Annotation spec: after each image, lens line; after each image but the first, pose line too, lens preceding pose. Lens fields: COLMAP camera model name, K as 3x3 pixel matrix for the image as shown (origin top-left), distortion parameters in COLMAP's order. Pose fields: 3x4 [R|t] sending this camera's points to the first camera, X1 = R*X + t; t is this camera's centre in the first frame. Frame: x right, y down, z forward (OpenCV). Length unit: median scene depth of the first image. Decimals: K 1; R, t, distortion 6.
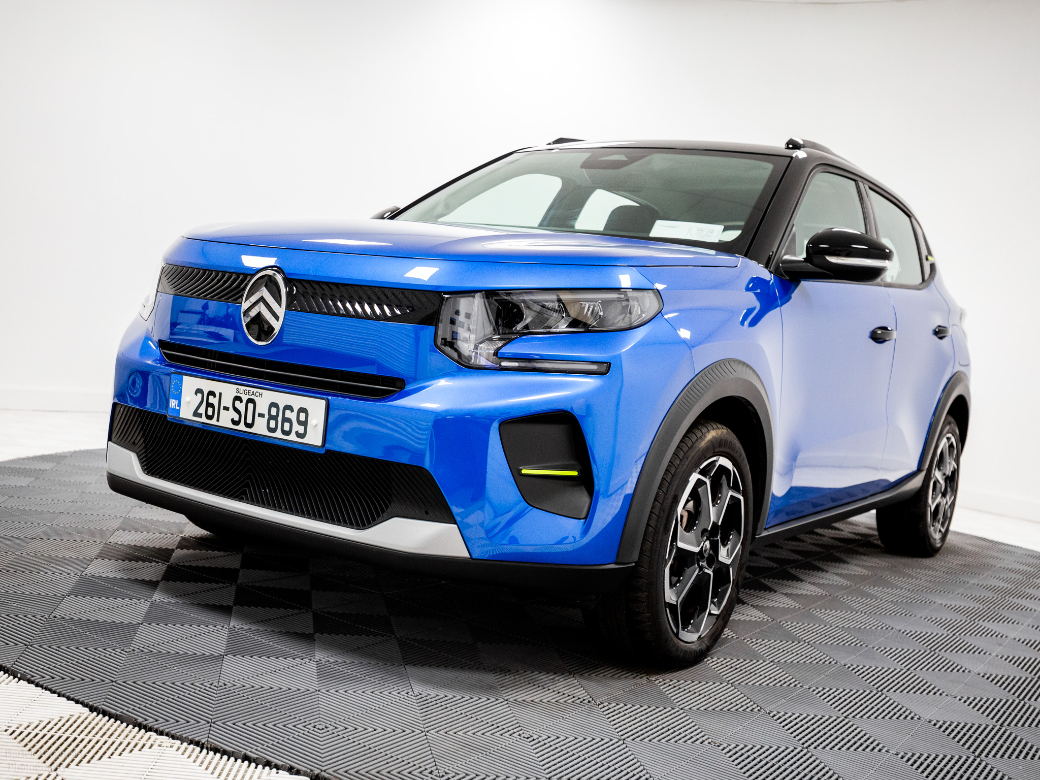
lens RADIAL K [[1094.6, 0, 520.0], [0, 1094.6, 390.0], [0, 0, 1]] dist [0.114880, 0.004039]
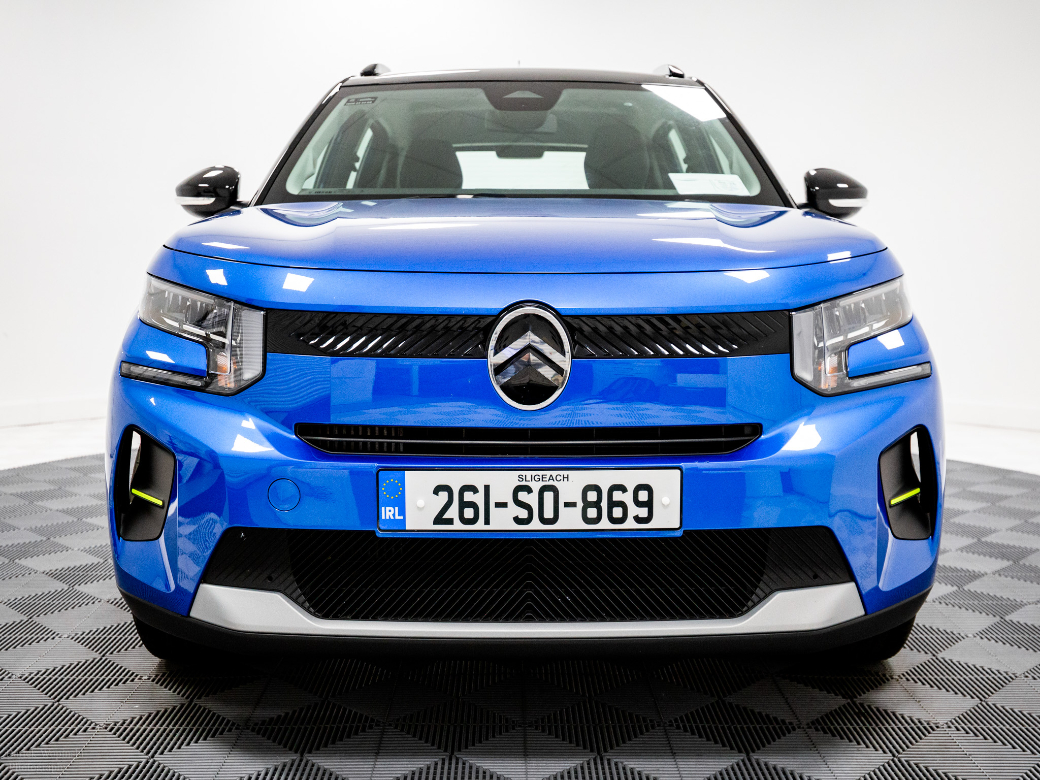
lens RADIAL K [[1094.6, 0, 520.0], [0, 1094.6, 390.0], [0, 0, 1]] dist [0.114880, 0.004039]
pose [[0.824288, -0.184275, 0.535344, -0.637069], [0.129627, 0.981859, 0.138381, -0.157783], [-0.551132, -0.044671, 0.833221, 0.401778]]
